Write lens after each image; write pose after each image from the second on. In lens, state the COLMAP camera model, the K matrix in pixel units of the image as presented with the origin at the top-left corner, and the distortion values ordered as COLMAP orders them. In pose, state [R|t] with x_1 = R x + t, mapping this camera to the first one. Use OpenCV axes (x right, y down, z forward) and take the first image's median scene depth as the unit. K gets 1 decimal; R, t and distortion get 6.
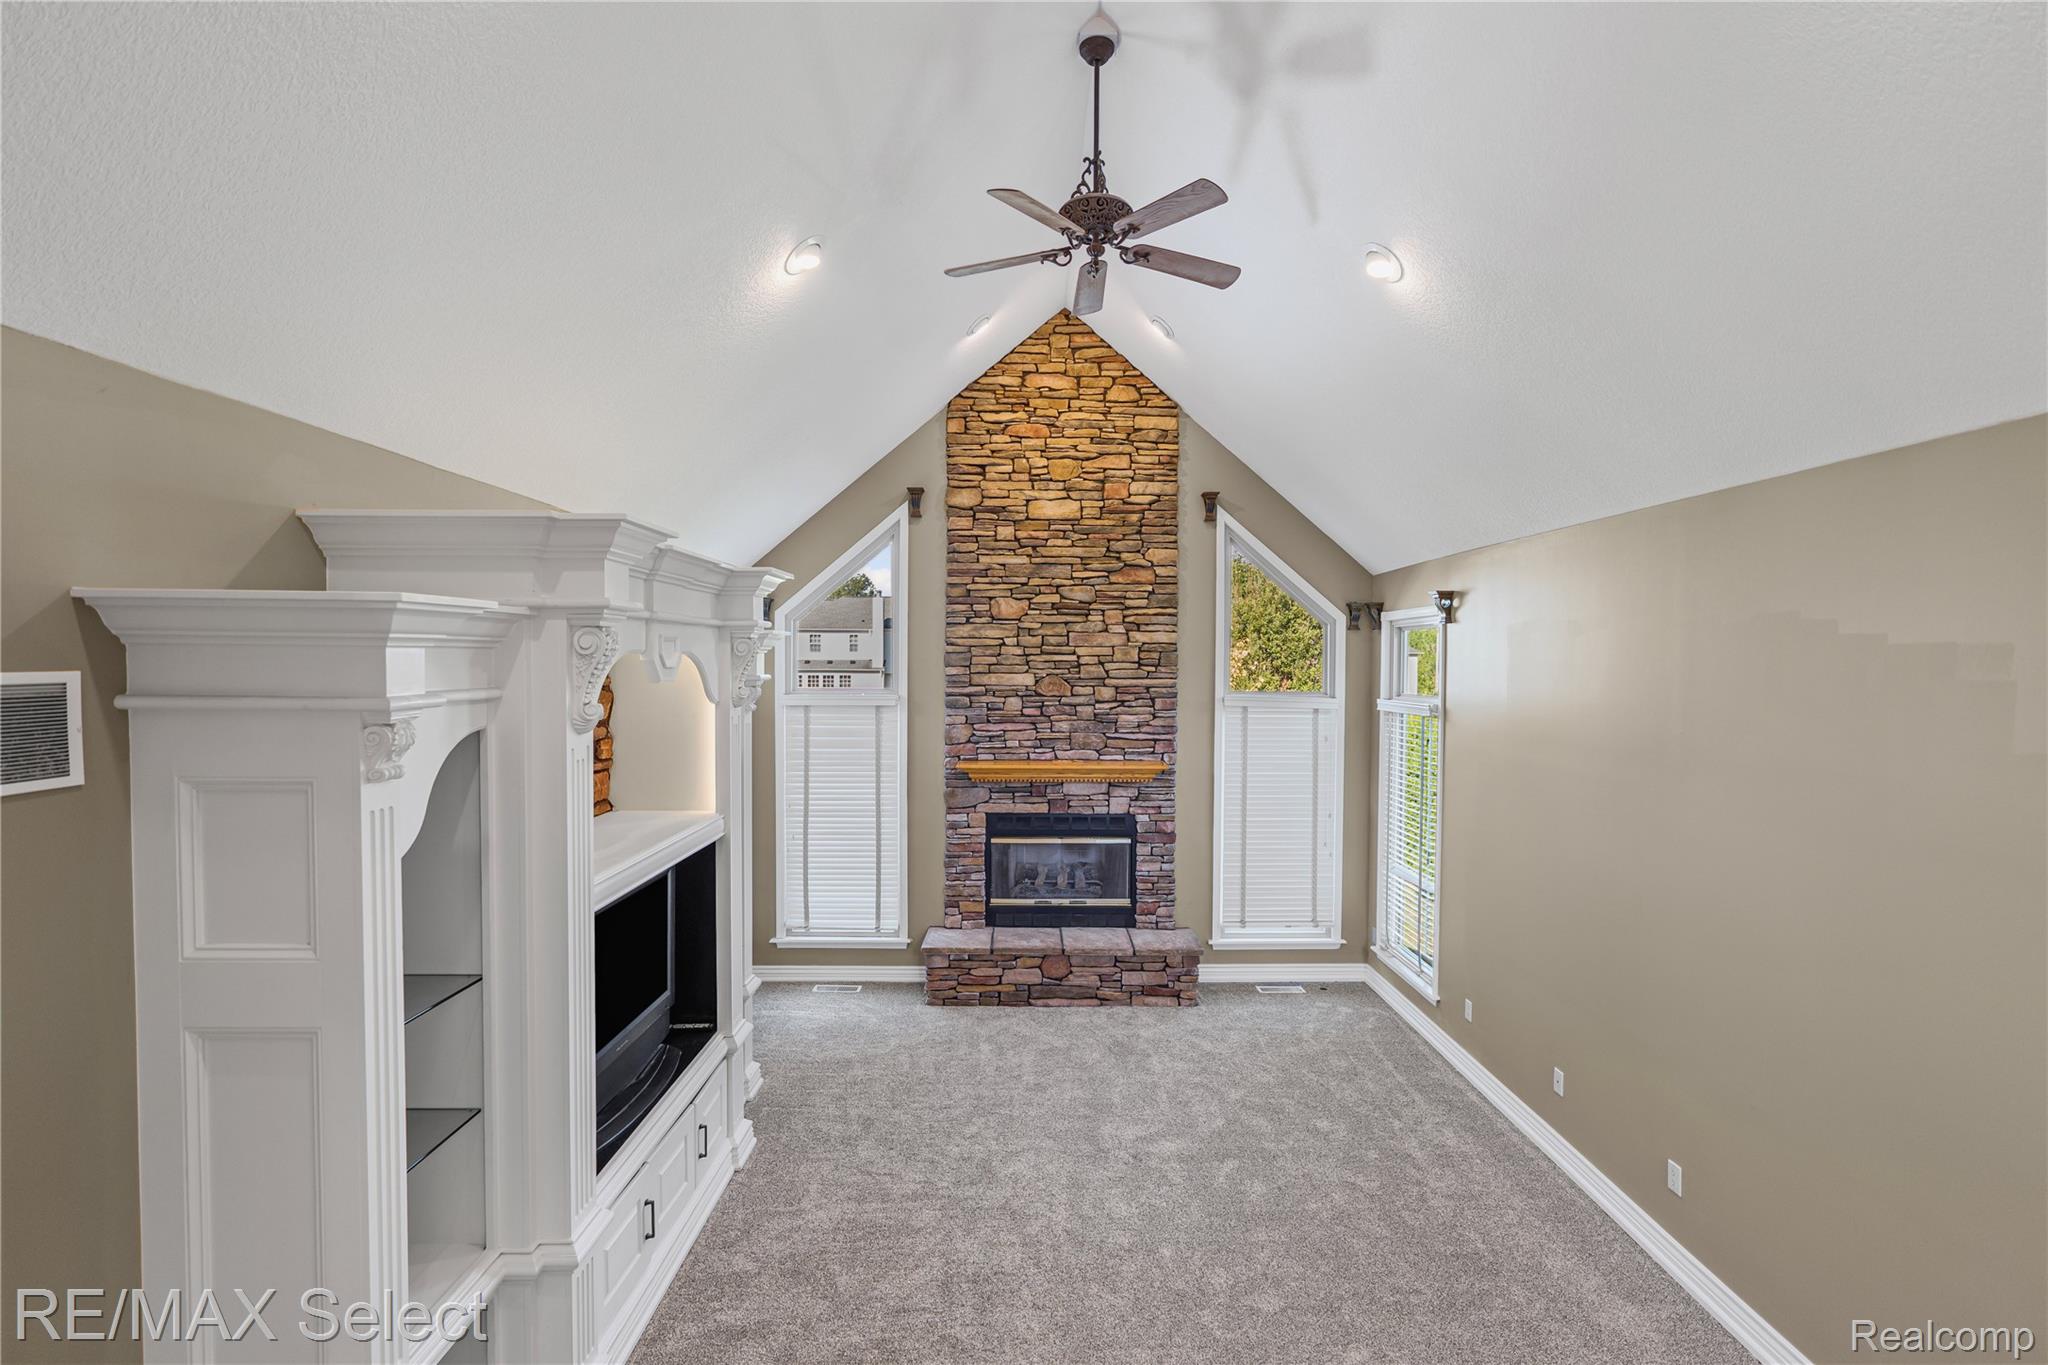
lens RADIAL K [[923.8, 0, 1039.2], [0, 923.8, 684.7], [0, 0, 1]] dist [-0.012955, 0.005106]
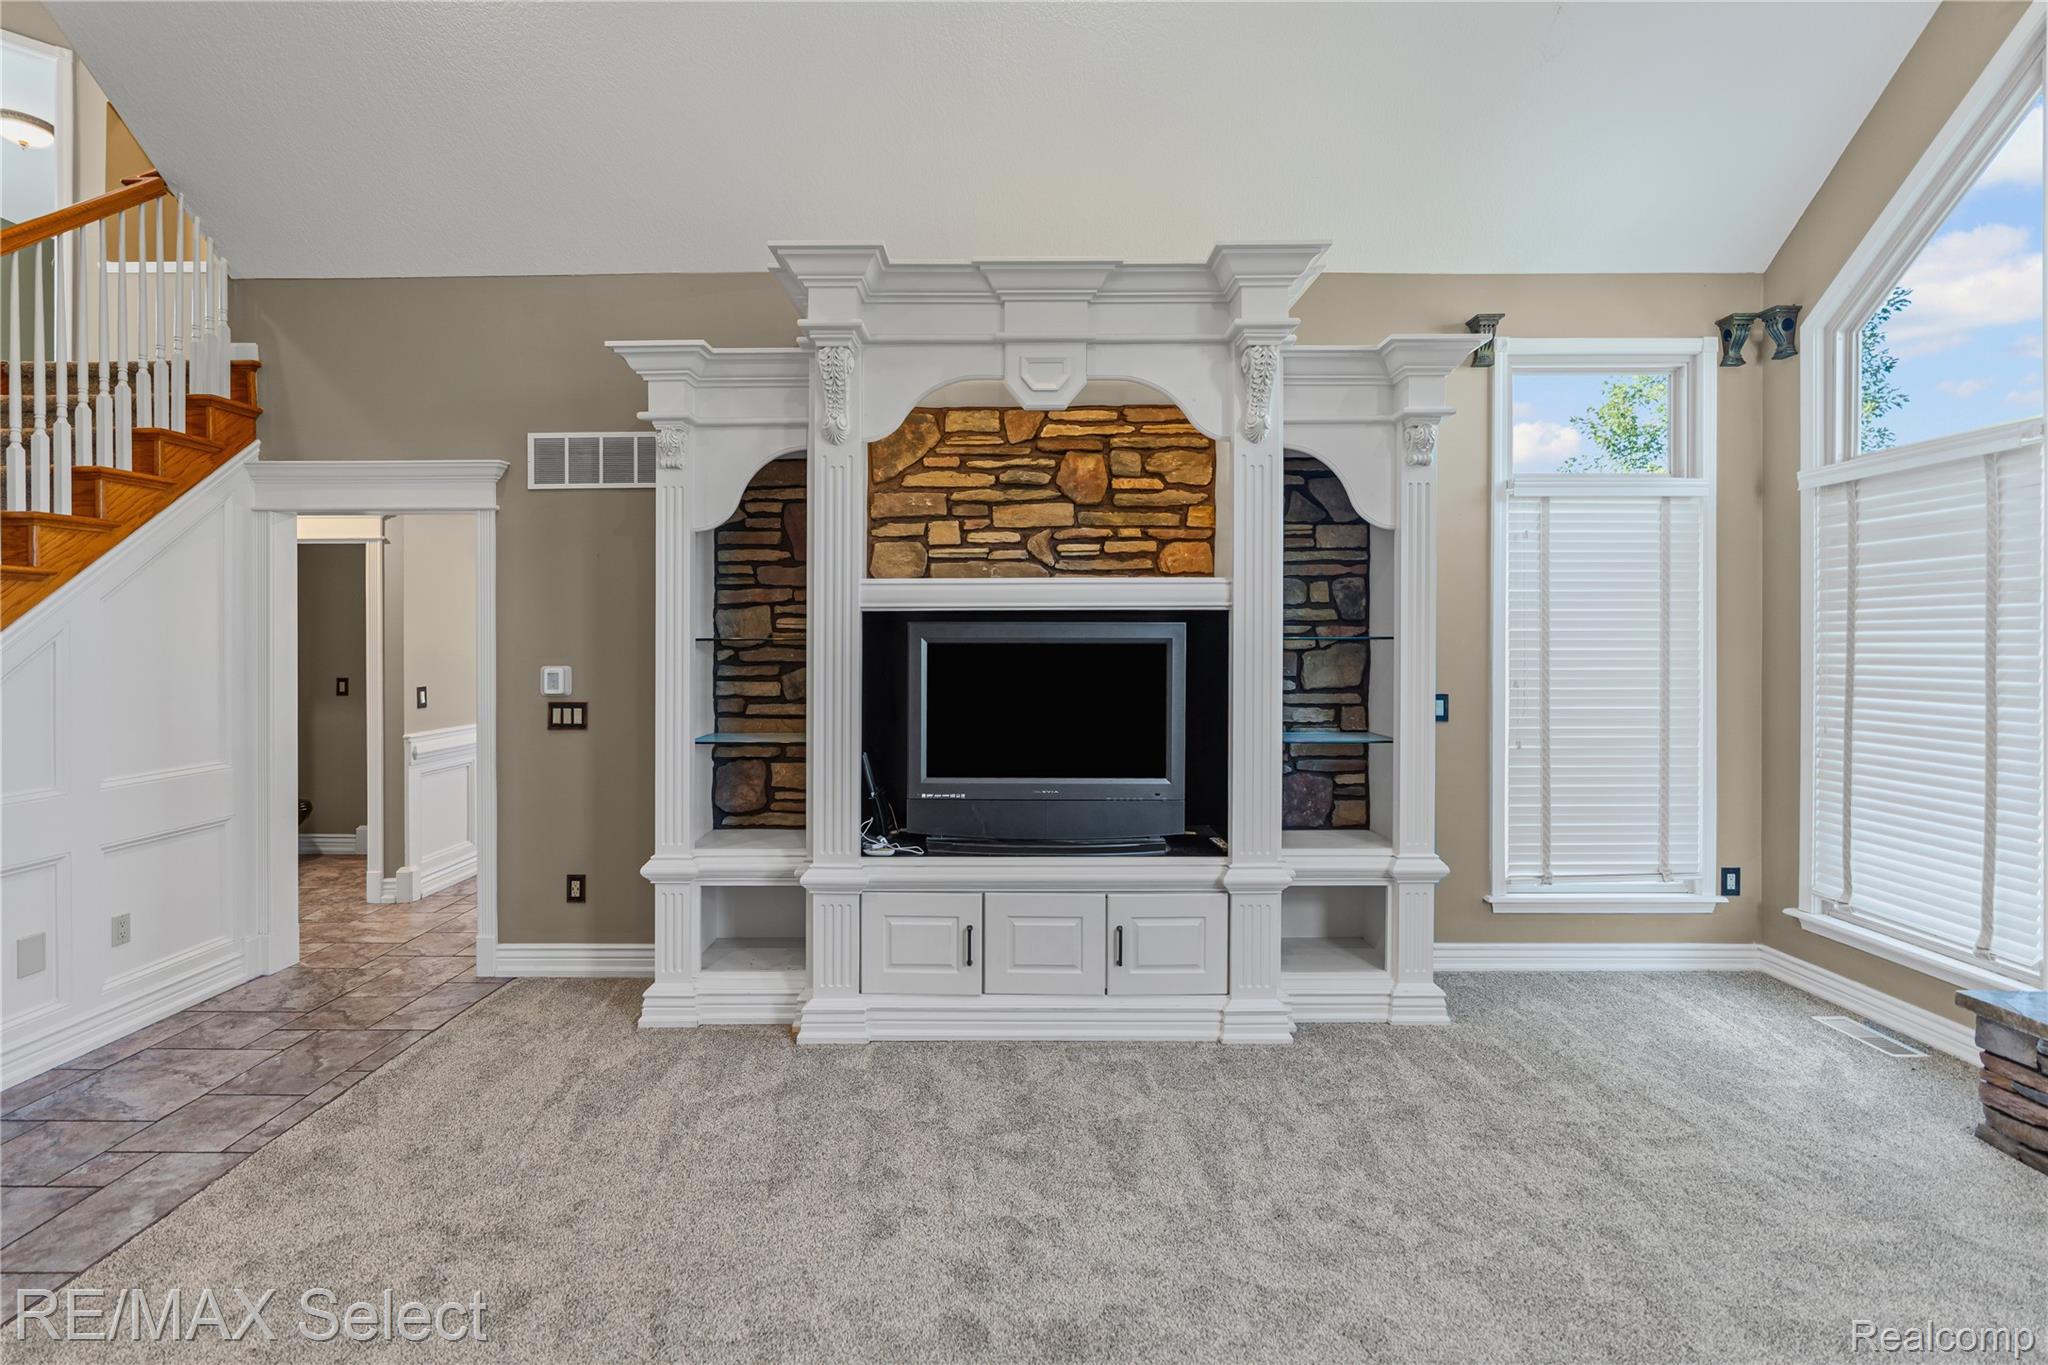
lens RADIAL K [[923.8, 0, 1008.8], [0, 923.8, 645.0], [0, 0, 1]] dist [-0.012955, 0.005106]
pose [[-0.022094, 0.001616, -0.999755, 0.291577], [-0.027211, 0.999627, 0.002217, 0.129196], [0.999386, 0.027254, -0.022042, 0.537190]]
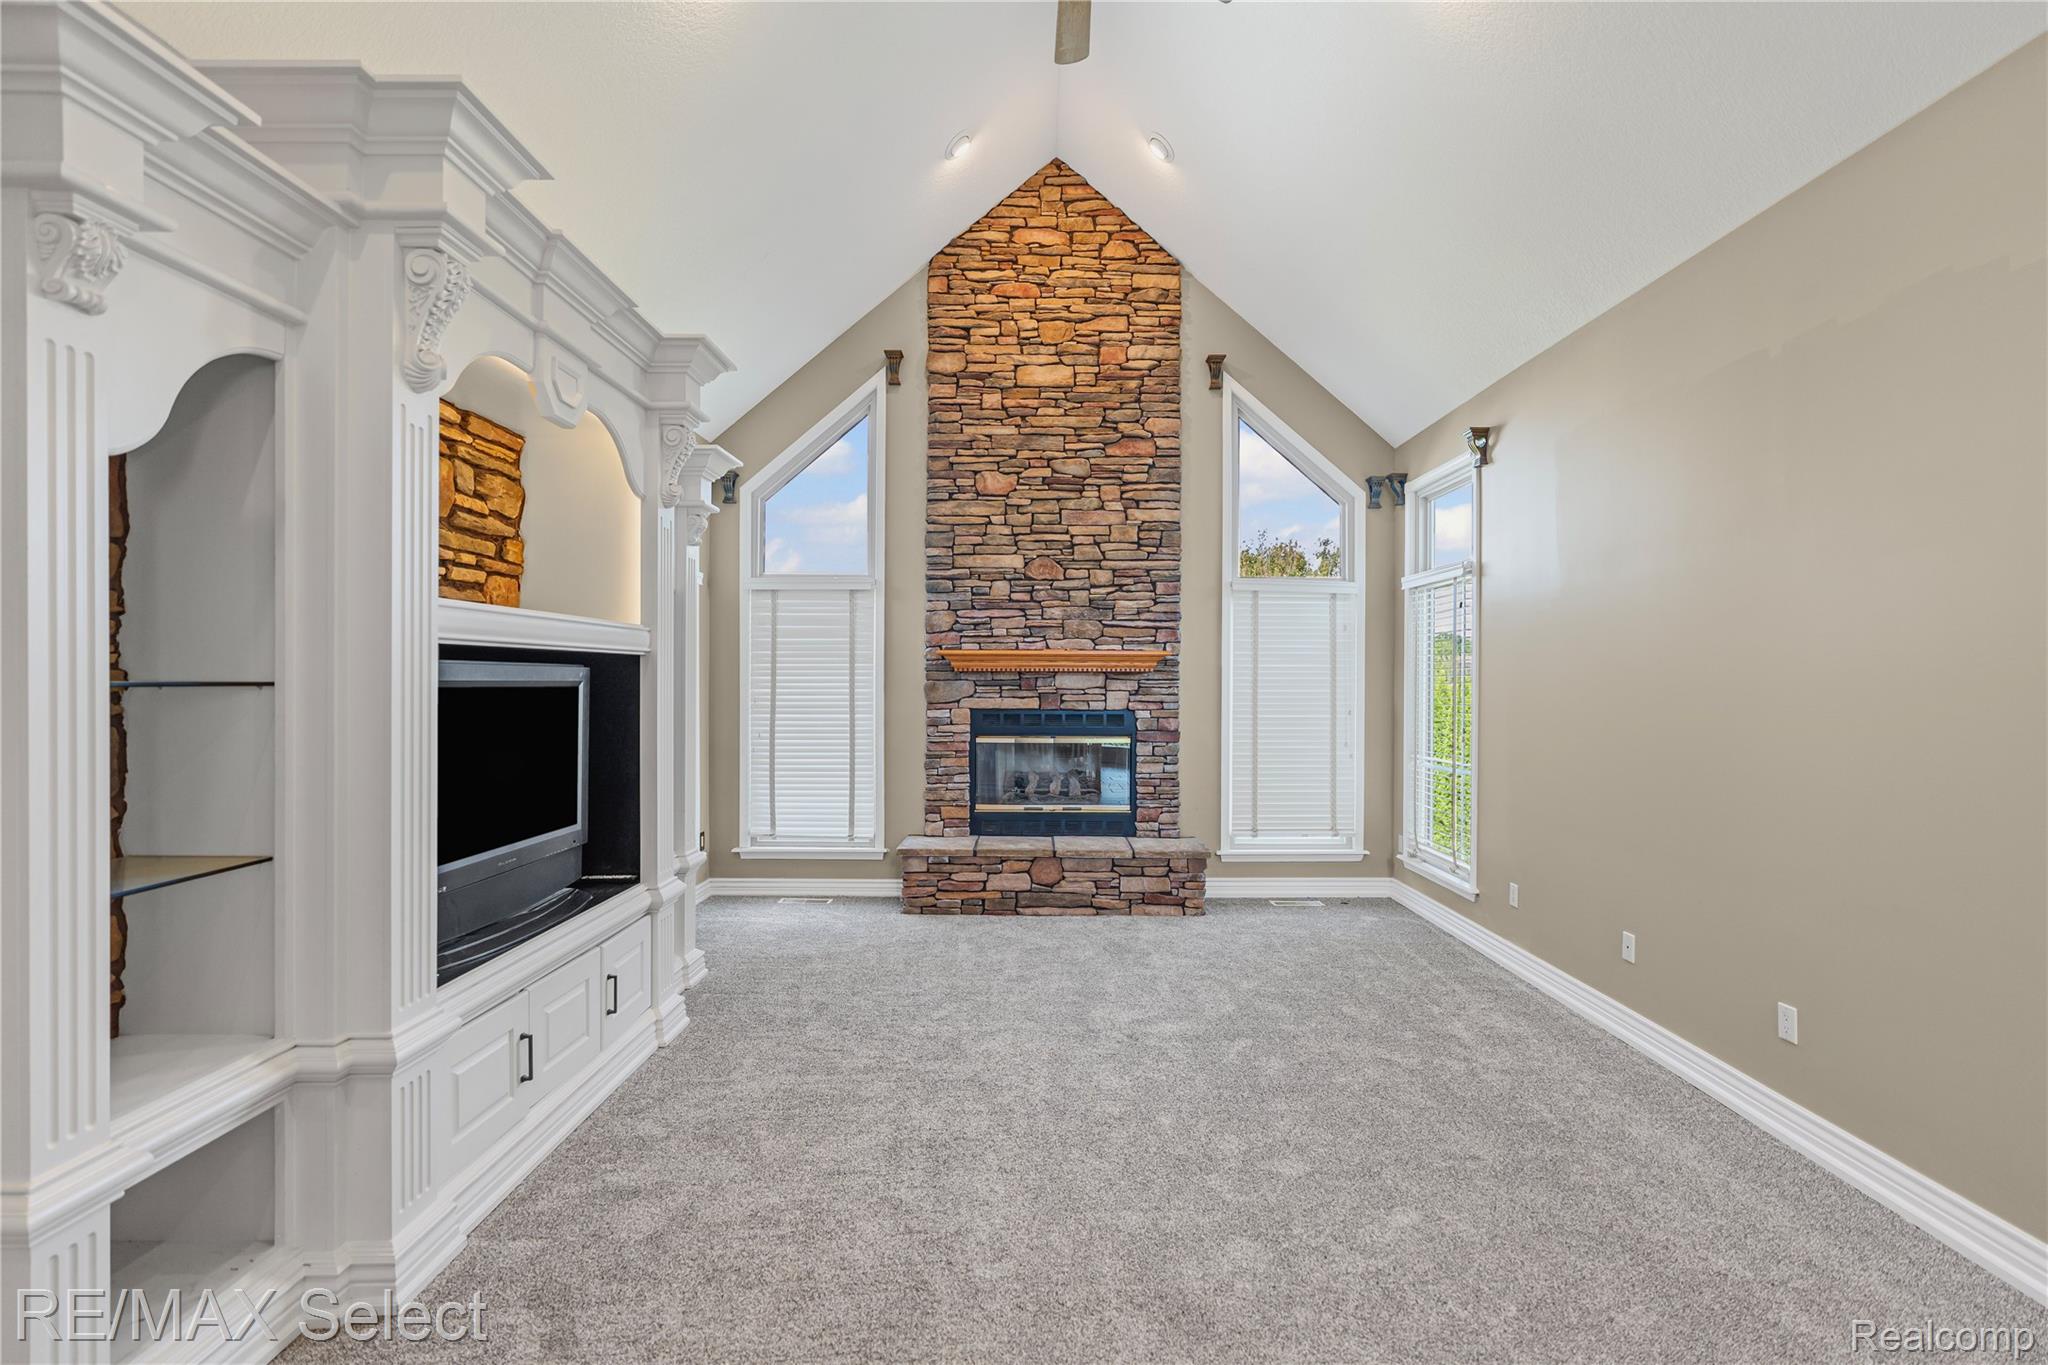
lens RADIAL K [[923.8, 0, 1041.4], [0, 923.8, 682.2], [0, 0, 1]] dist [-0.012955, 0.005106]
pose [[0.999974, -0.000932, -0.007189, 0.019068], [0.000752, 0.999690, -0.024901, 0.137975], [0.007209, 0.024895, 0.999664, 0.093272]]
